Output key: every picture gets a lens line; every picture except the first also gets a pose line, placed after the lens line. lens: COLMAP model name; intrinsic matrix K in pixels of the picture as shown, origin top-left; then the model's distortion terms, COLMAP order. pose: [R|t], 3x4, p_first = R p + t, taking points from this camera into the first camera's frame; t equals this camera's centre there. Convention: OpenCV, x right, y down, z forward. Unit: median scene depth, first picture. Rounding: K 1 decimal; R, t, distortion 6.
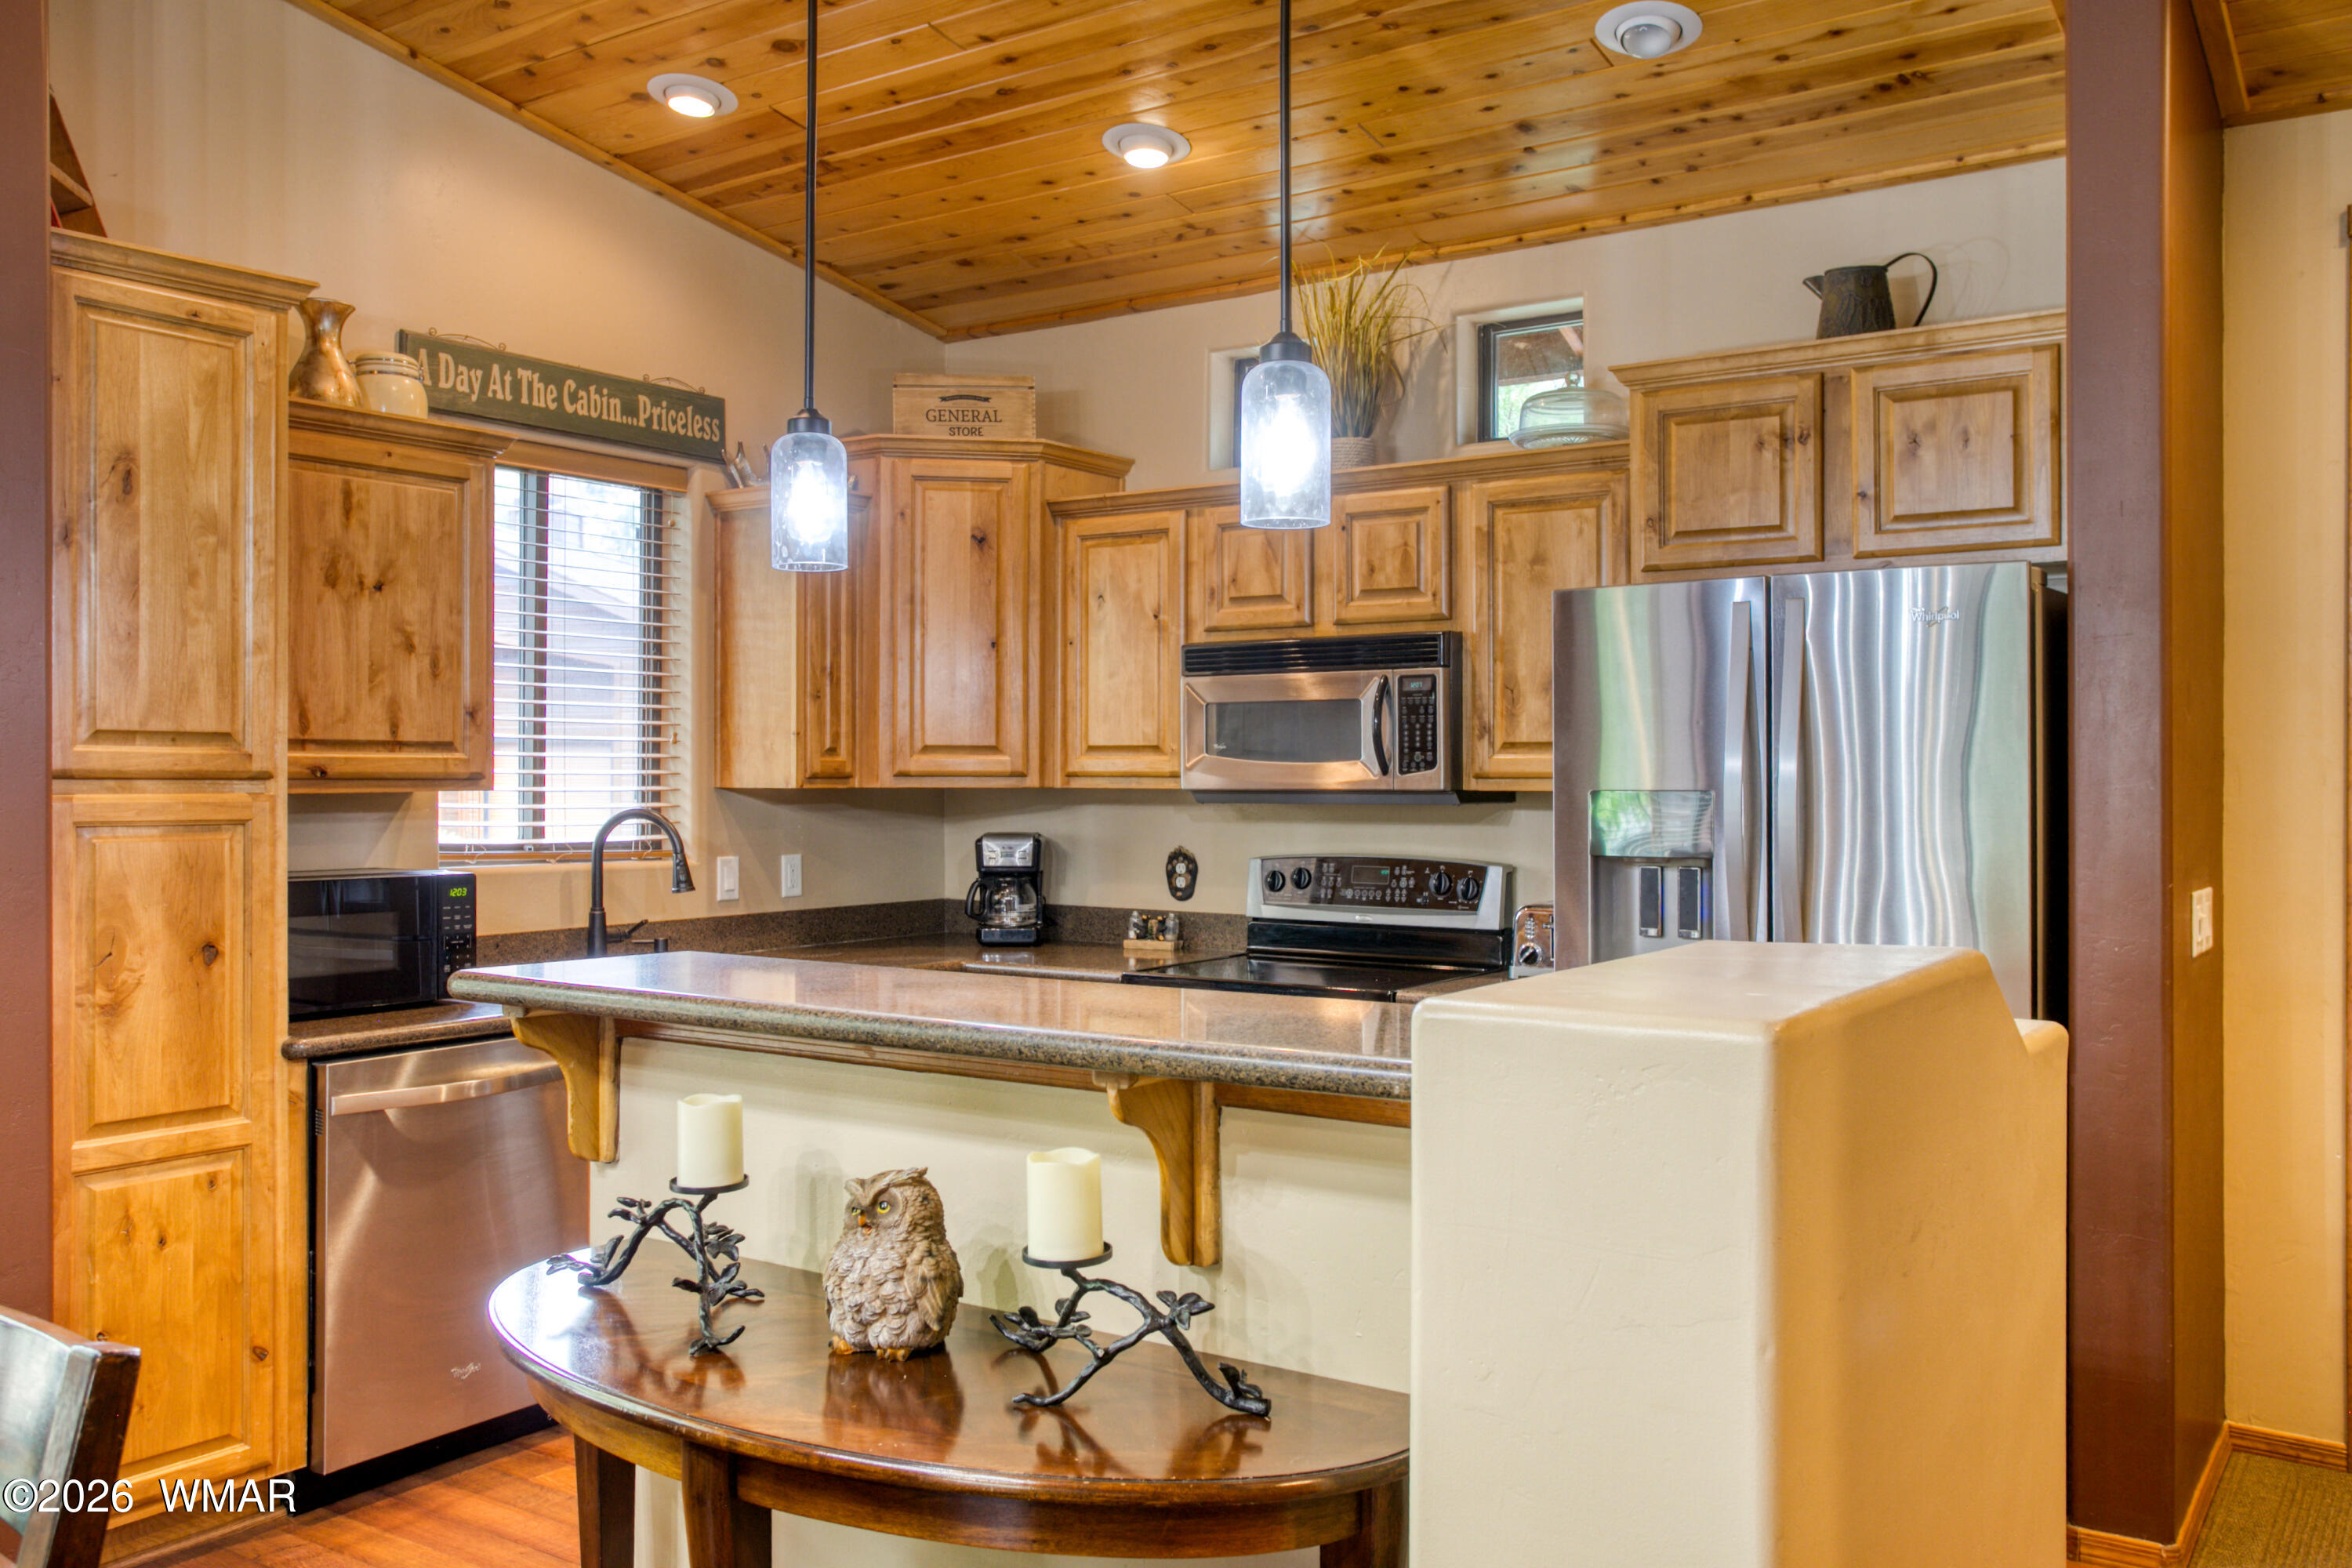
lens RADIAL K [[1906.5, 0, 1176.0], [0, 1906.5, 784.0], [0, 0, 1]] dist [-0.003957, 0.007476]
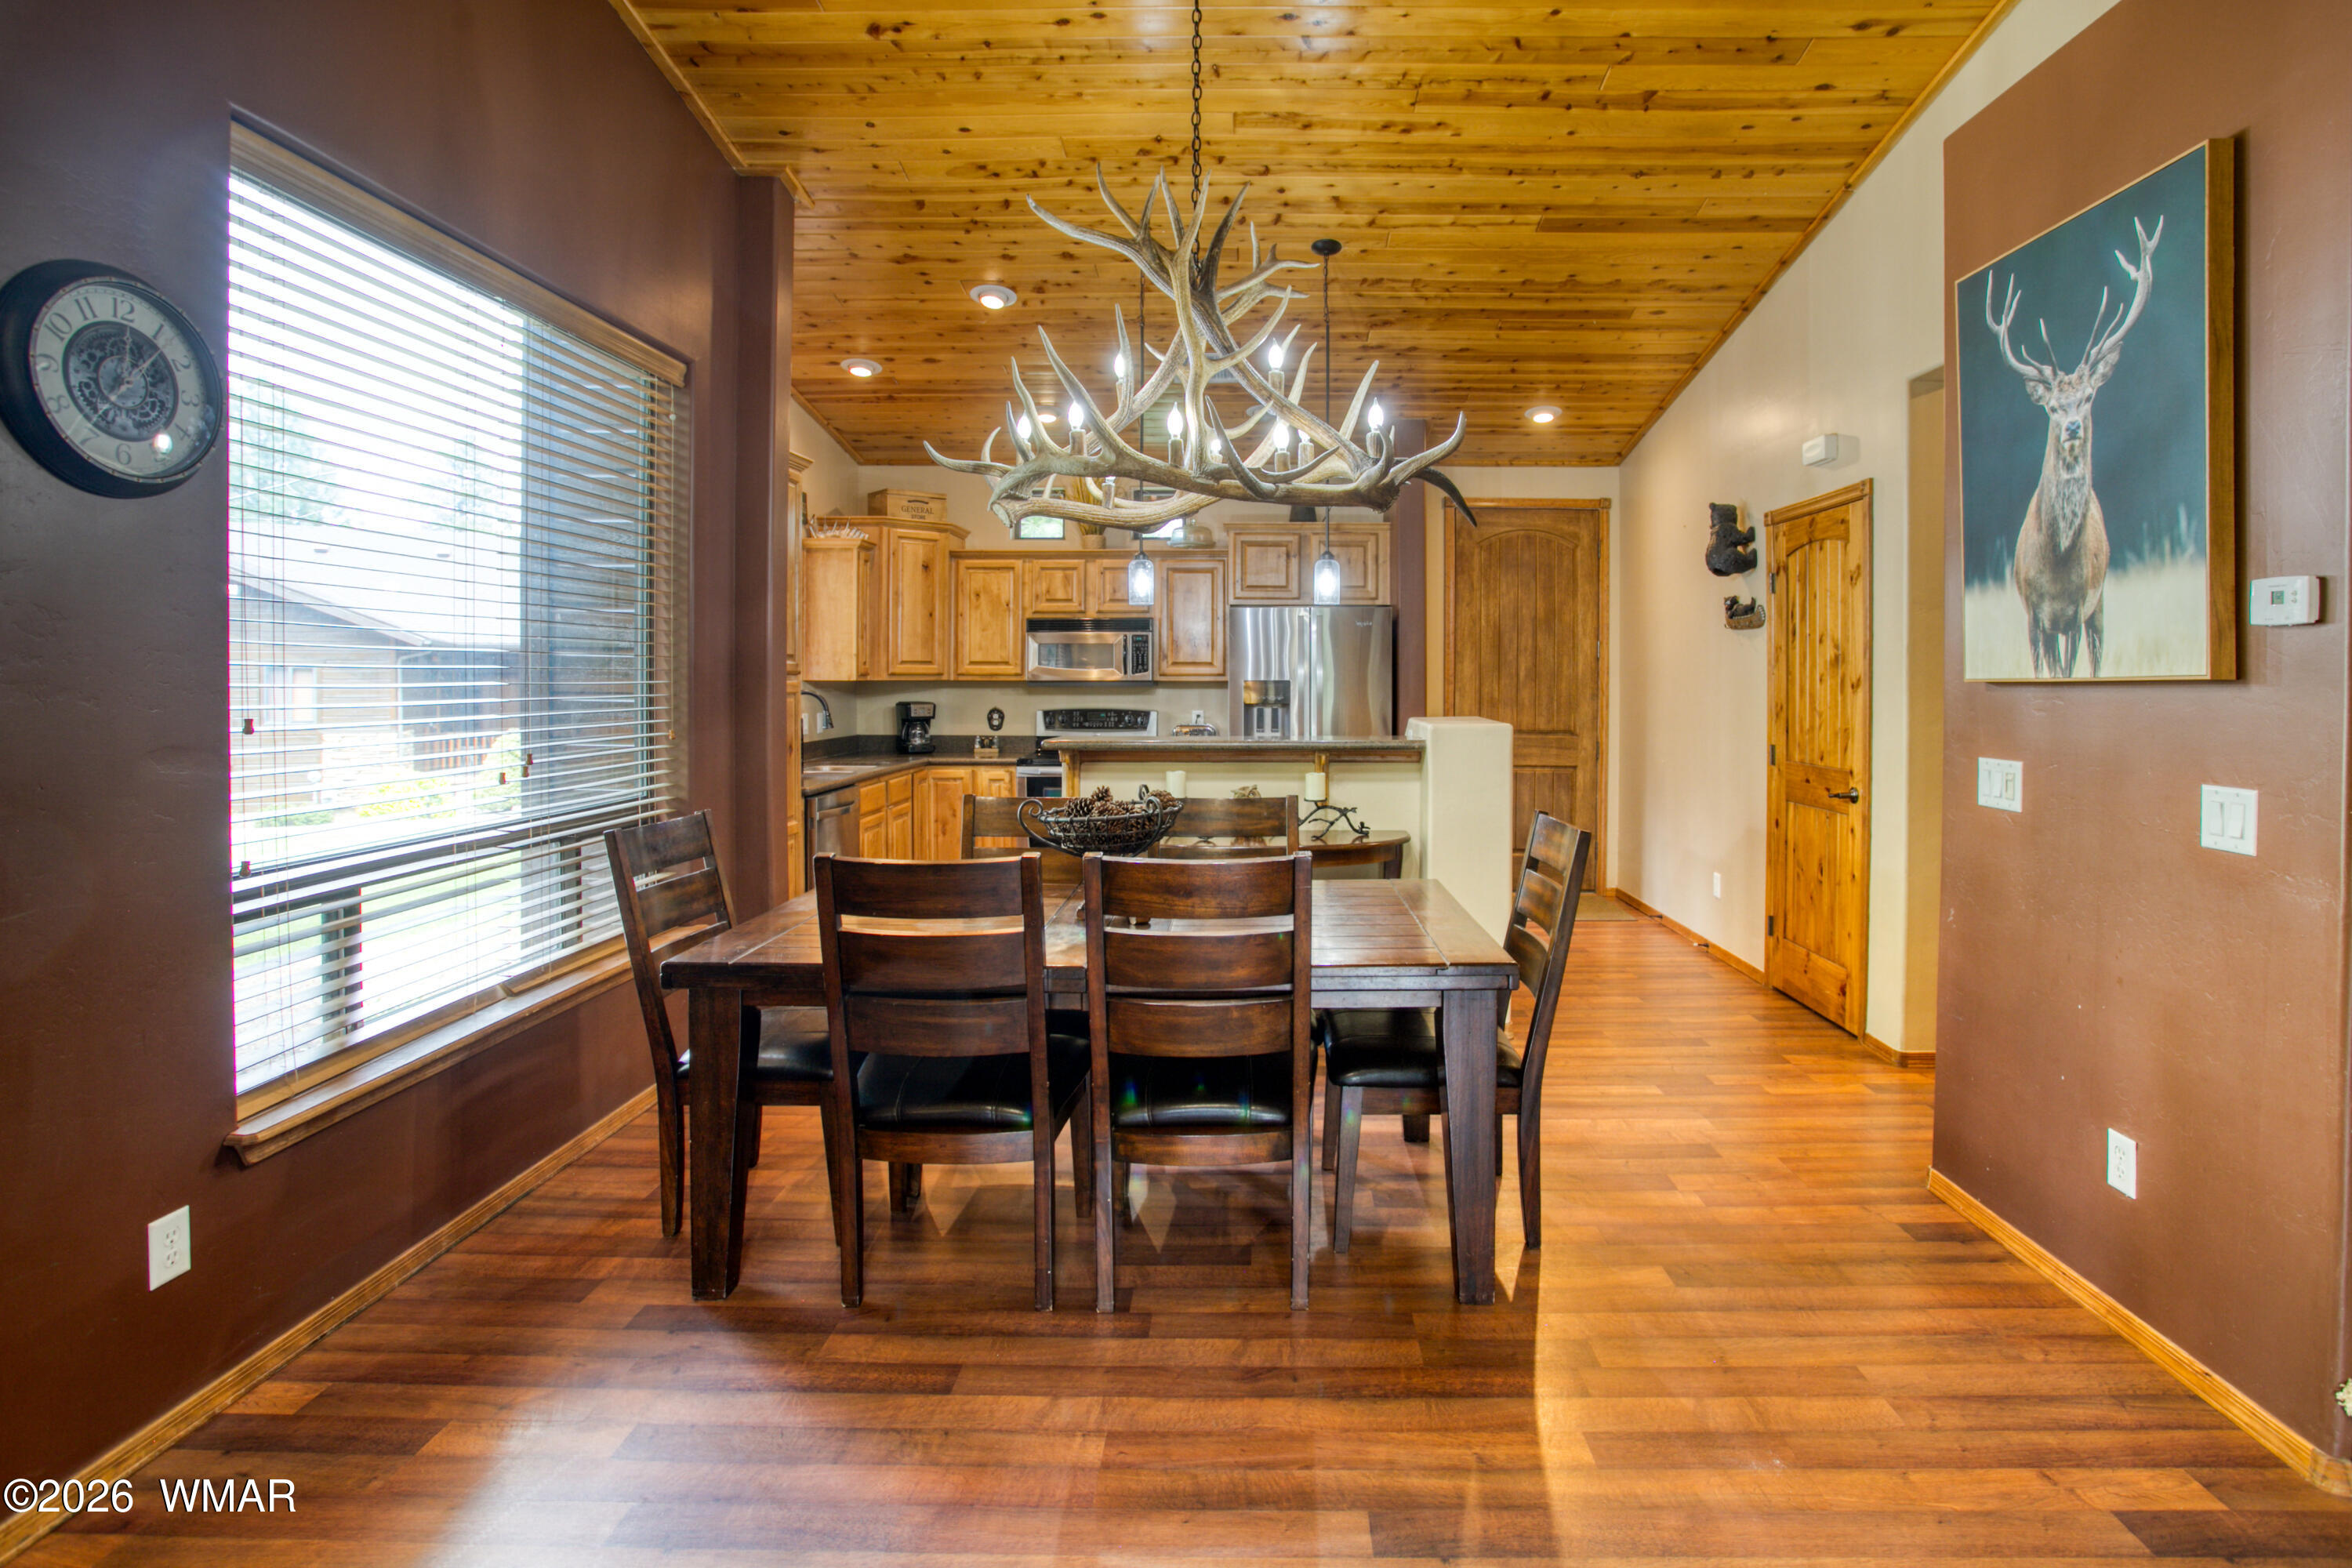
lens RADIAL K [[1179.9, 0, 1256.0], [0, 1179.9, 689.0], [0, 0, 1]] dist [-0.055914, 0.022897]
pose [[0.816055, -0.004070, 0.577960, -0.738762], [0.001498, 0.999987, 0.004927, 0.007745], [-0.577972, -0.003155, 0.816050, -0.410650]]
